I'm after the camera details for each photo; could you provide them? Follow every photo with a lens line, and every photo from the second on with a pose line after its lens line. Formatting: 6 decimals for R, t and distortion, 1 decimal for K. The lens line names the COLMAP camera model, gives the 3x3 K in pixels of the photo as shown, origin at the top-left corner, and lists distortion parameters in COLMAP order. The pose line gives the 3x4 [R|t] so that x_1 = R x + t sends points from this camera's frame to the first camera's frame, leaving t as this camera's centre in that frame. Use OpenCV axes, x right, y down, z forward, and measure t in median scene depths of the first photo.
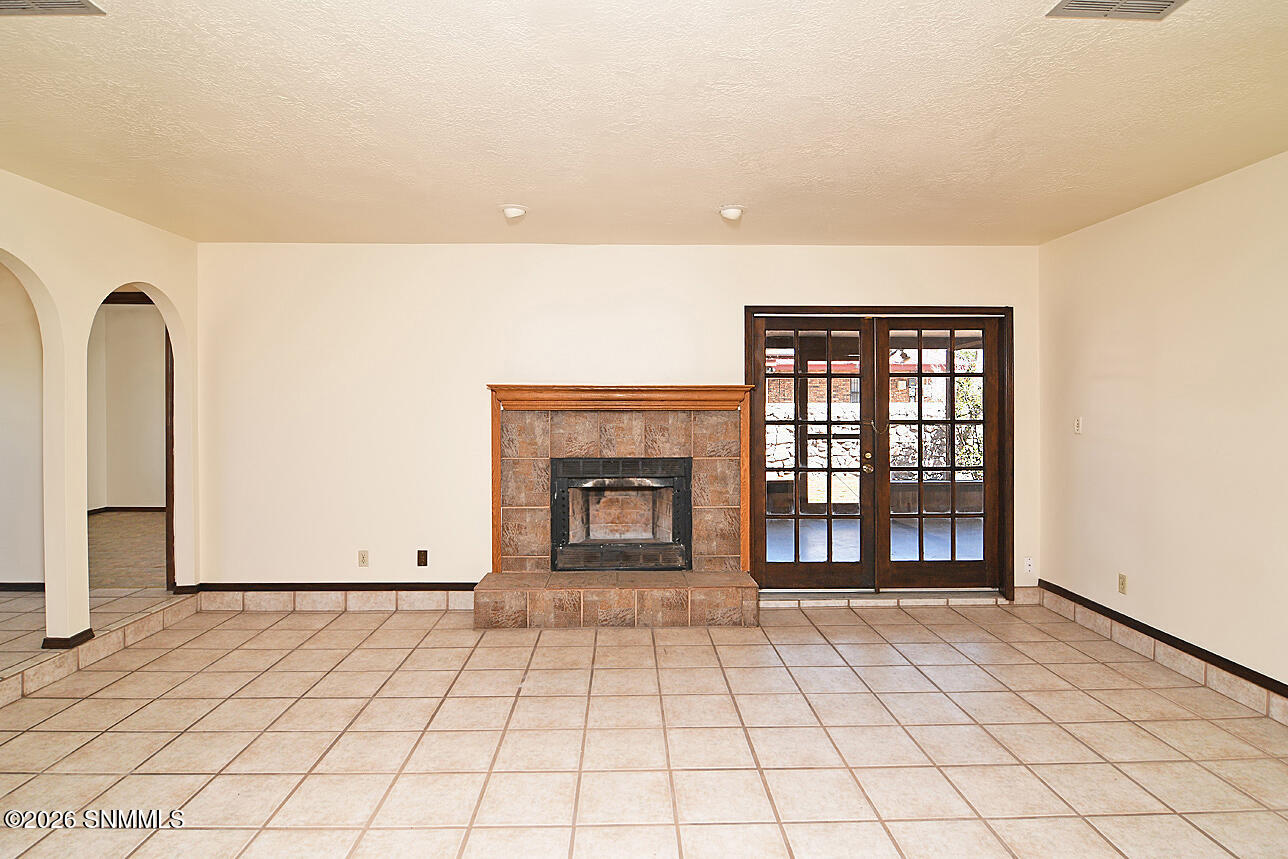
lens RADIAL K [[671.2, 0, 646.1], [0, 671.2, 421.3], [0, 0, 1]] dist [-0.020046, -0.002515]
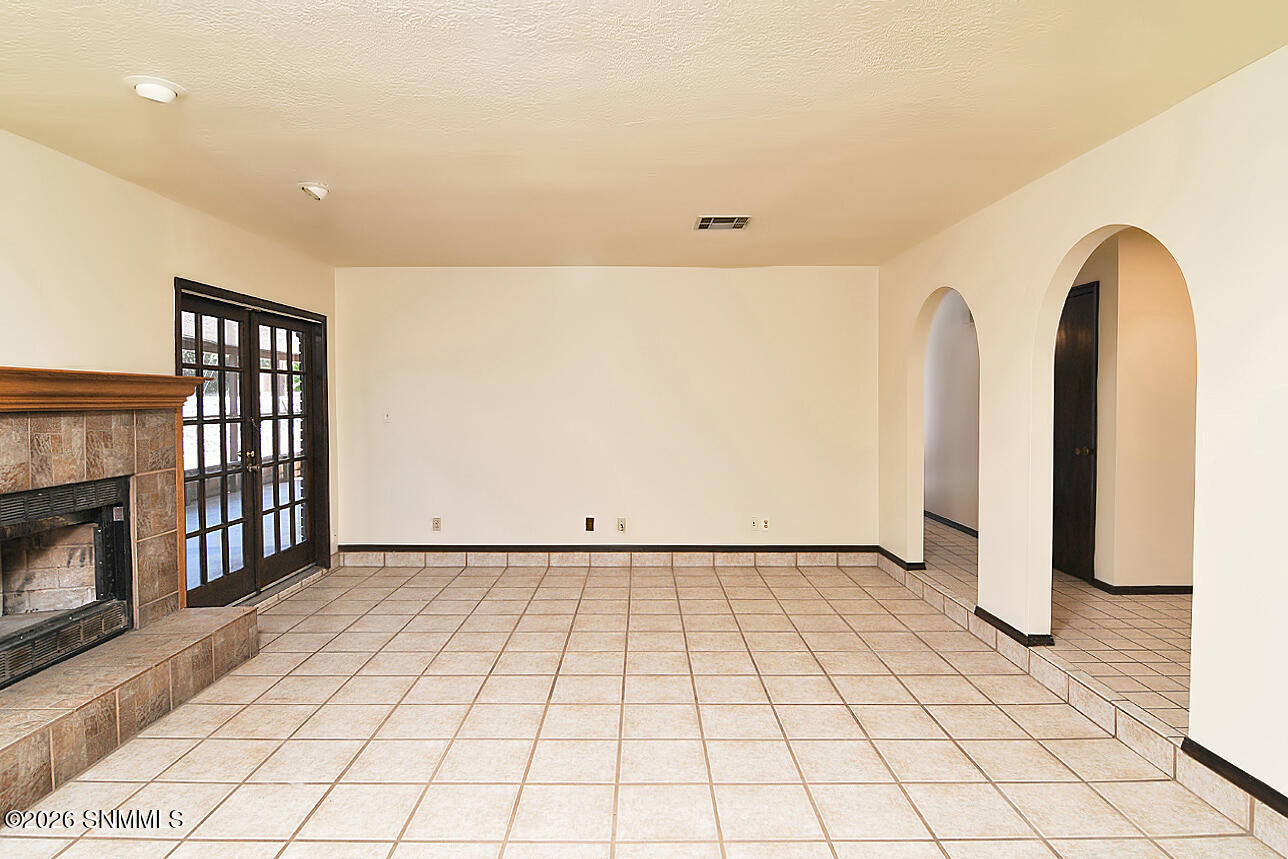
lens RADIAL K [[720.9, 0, 644.5], [0, 720.9, 421.8], [0, 0, 1]] dist [-0.004385, -0.008243]
pose [[0.025582, -0.034377, 0.999081, -0.700068], [0.030017, 0.998984, 0.033605, -0.012361], [-0.999222, 0.029129, 0.026588, 0.424789]]
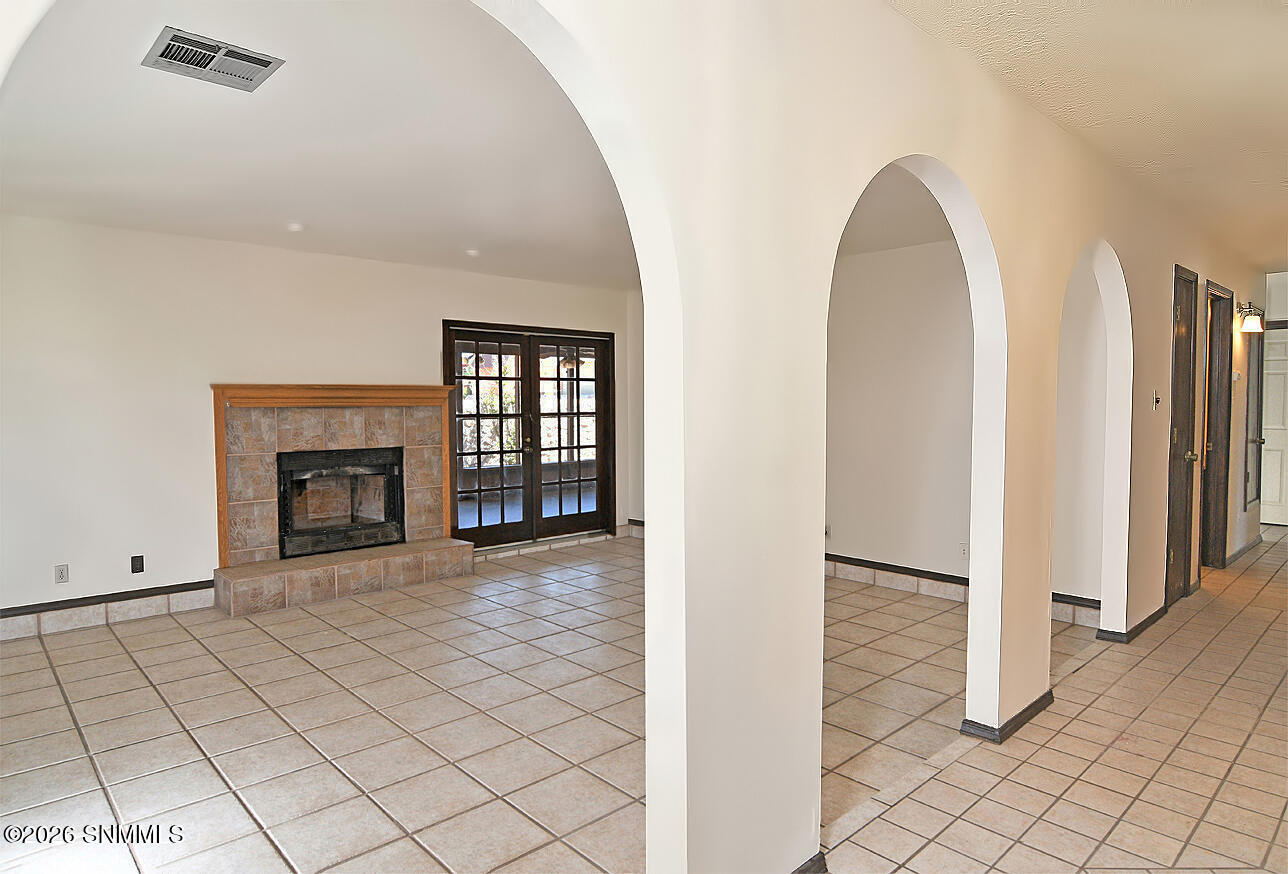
lens RADIAL K [[753.5, 0, 648.6], [0, 753.5, 448.1], [0, 0, 1]] dist [0.002293, -0.001874]
pose [[0.747348, -0.043879, 0.662983, -0.489587], [0.021786, 0.998899, 0.041553, 0.011251], [-0.664076, -0.016611, 0.747481, -0.272095]]
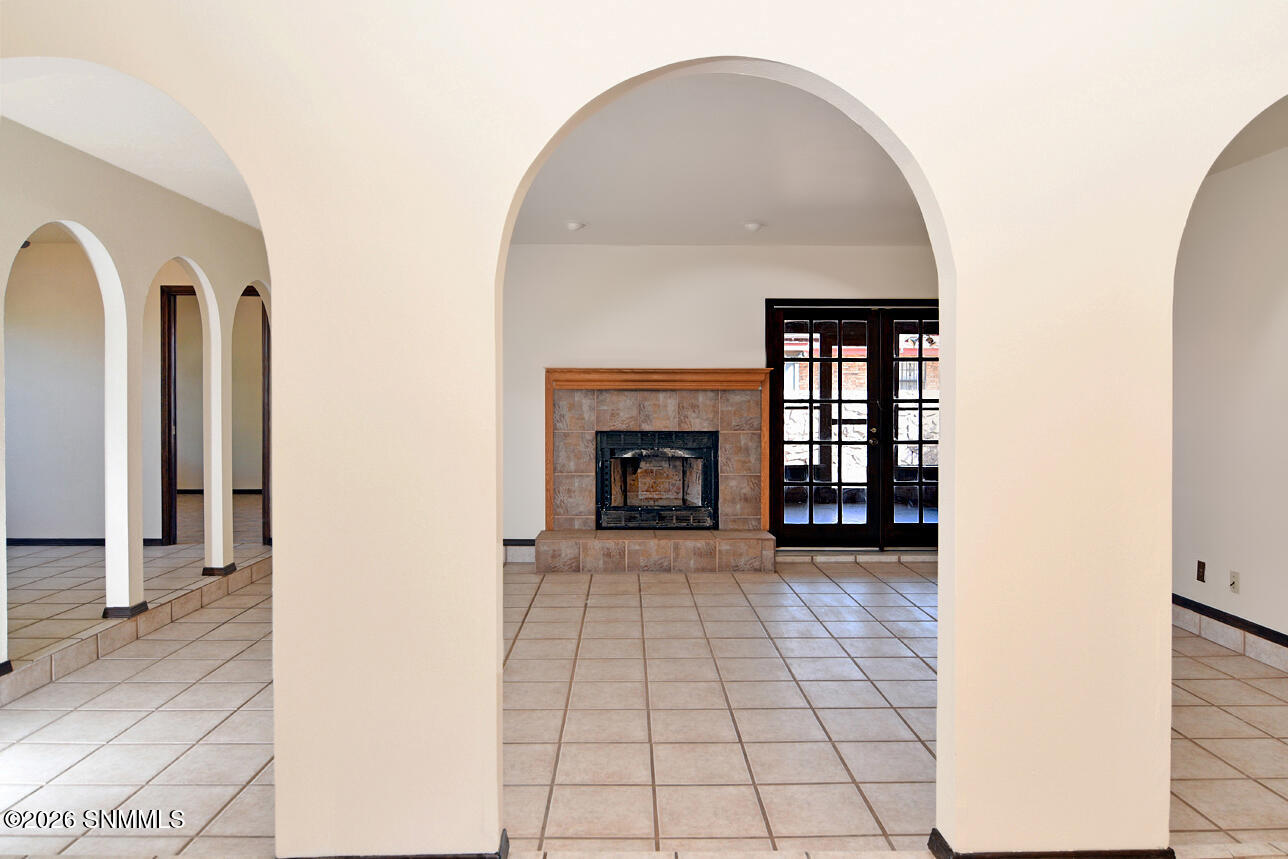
lens RADIAL K [[856.9, 0, 648.0], [0, 856.9, 421.8], [0, 0, 1]] dist [0.006786, -0.001059]
pose [[0.999986, 0.001133, -0.005073, -0.045743], [-0.001131, 0.999999, 0.000385, 0.038020], [0.005073, -0.000380, 0.999987, -0.470042]]
